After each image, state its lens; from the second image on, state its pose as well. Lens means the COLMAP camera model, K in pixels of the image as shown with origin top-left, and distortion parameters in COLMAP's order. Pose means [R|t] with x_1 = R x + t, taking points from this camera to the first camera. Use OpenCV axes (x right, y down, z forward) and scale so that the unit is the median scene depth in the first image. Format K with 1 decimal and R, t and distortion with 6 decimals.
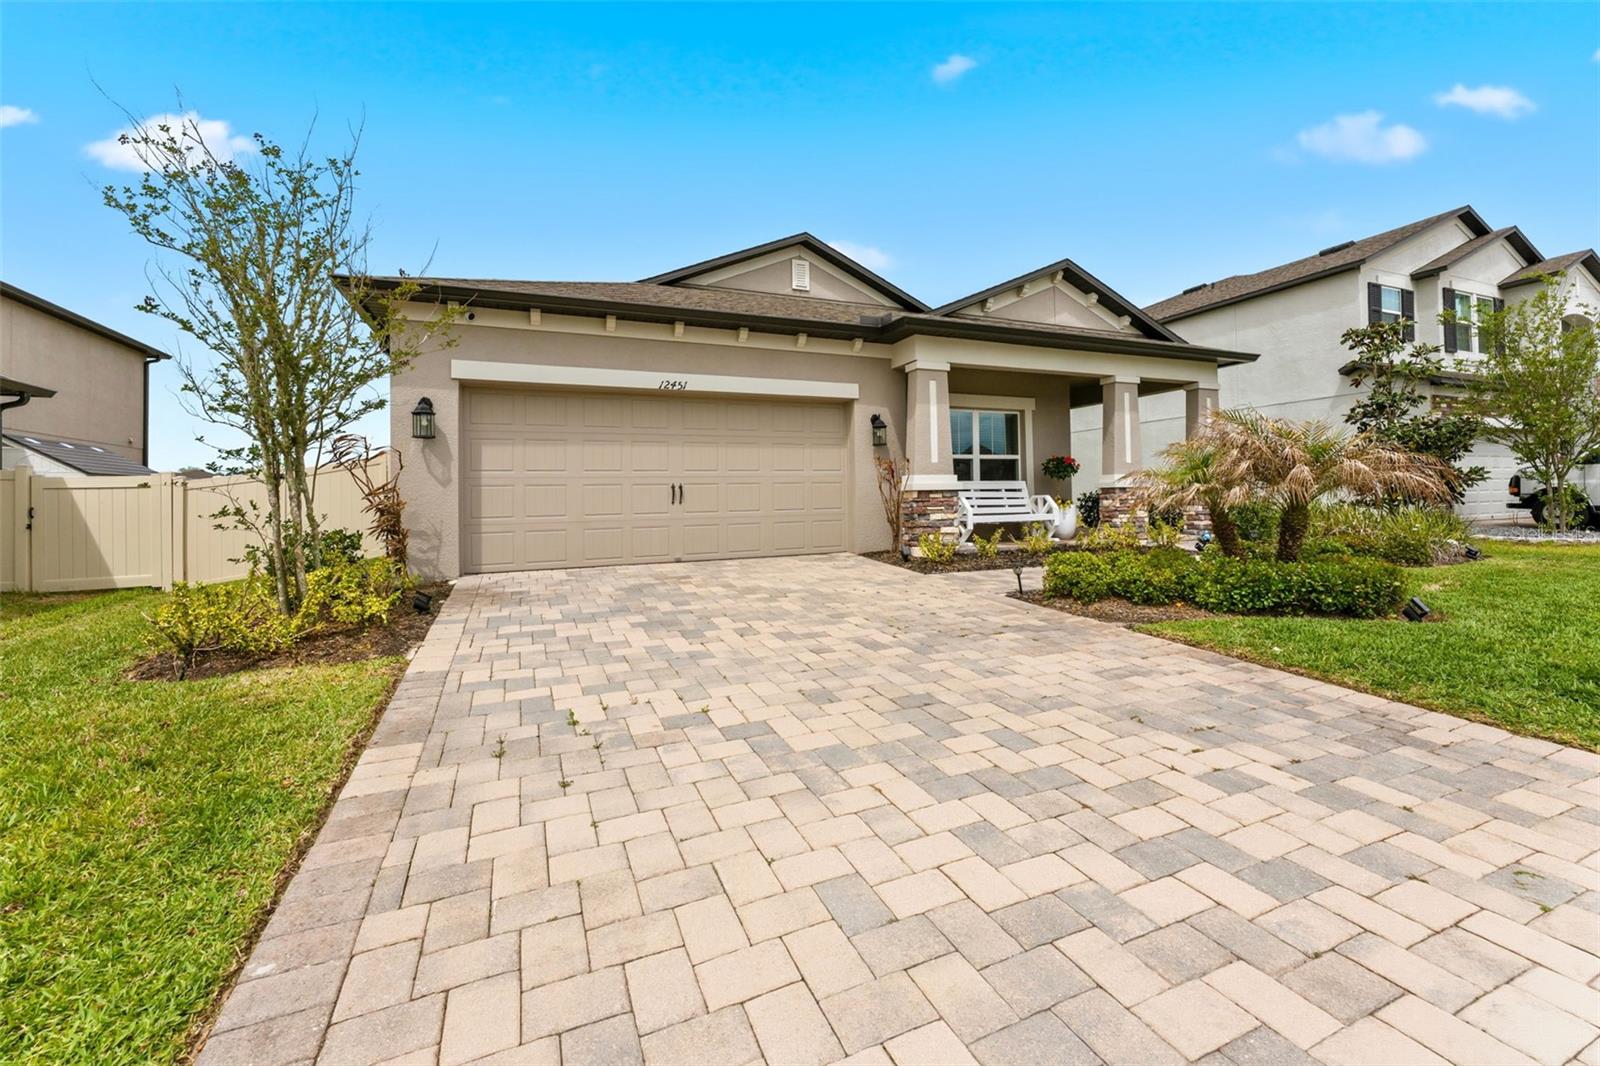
lens RADIAL K [[641.4, 0, 805.4], [0, 641.4, 509.4], [0, 0, 1]] dist [-0.000504, -0.000213]
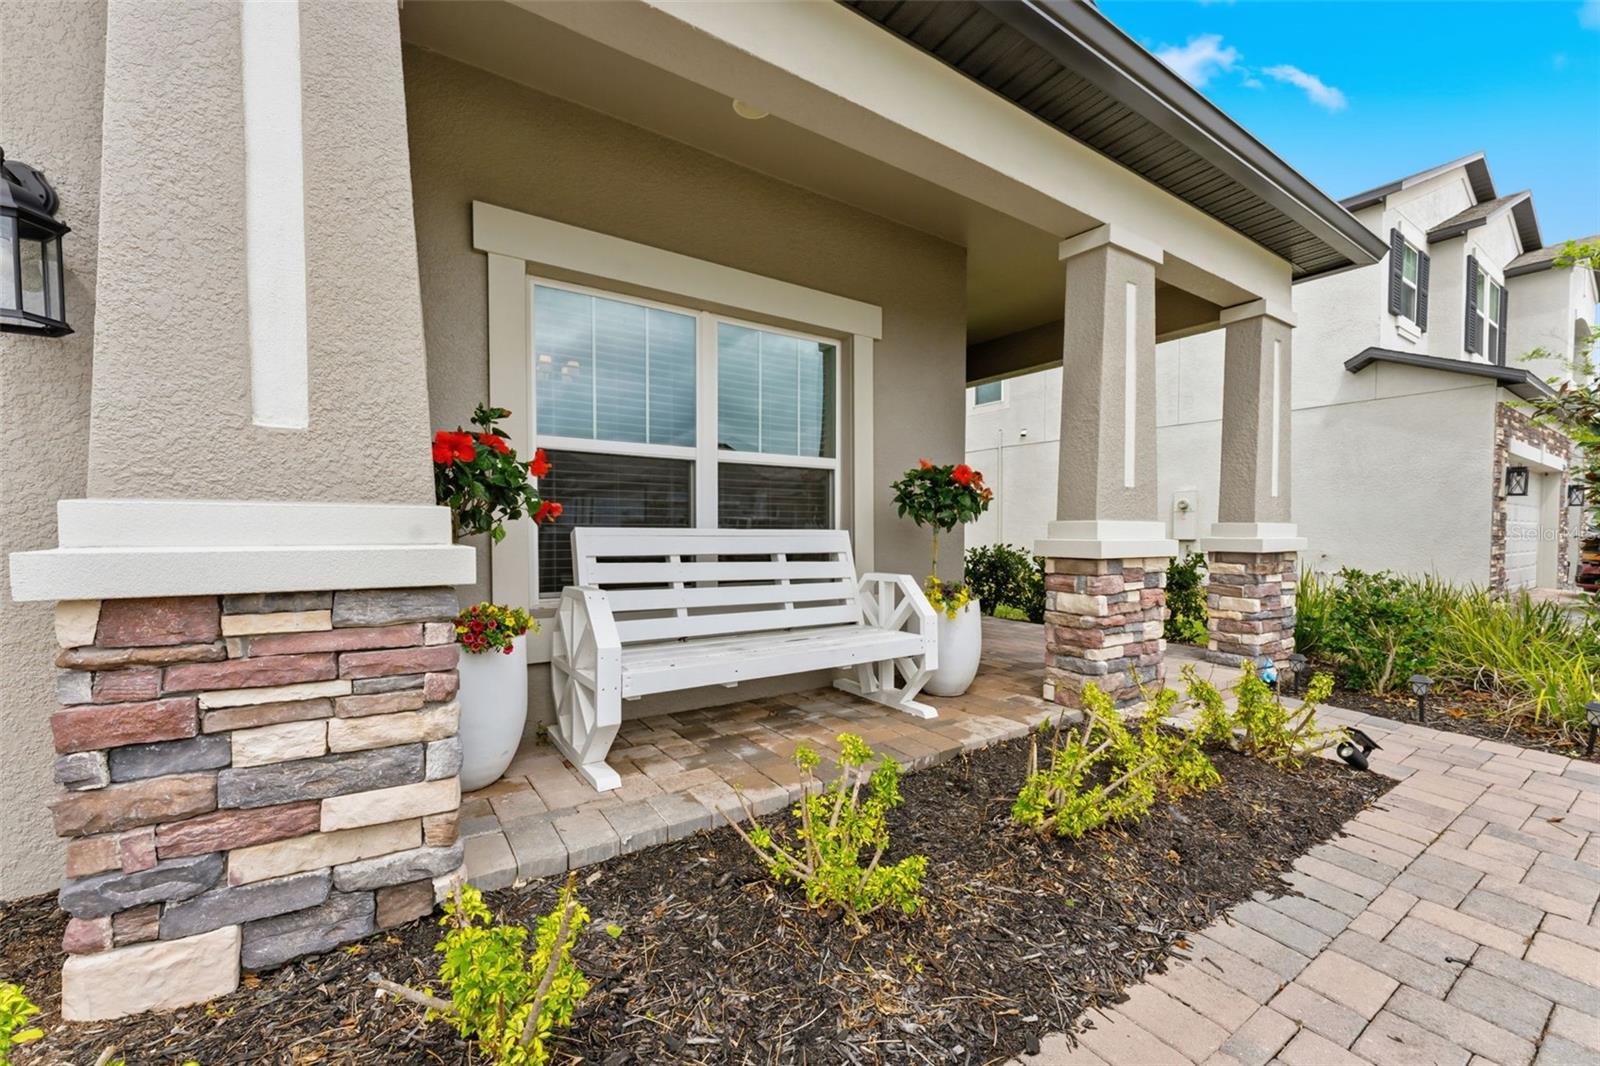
lens RADIAL K [[634.4, 0, 801.2], [0, 634.4, 537.1], [0, 0, 1]] dist [-0.001999, -0.000001]
pose [[0.982460, 0.020135, 0.185384, 0.255172], [-0.018852, 0.999785, -0.008686, -0.037587], [-0.185519, 0.005039, 0.982628, 0.667364]]
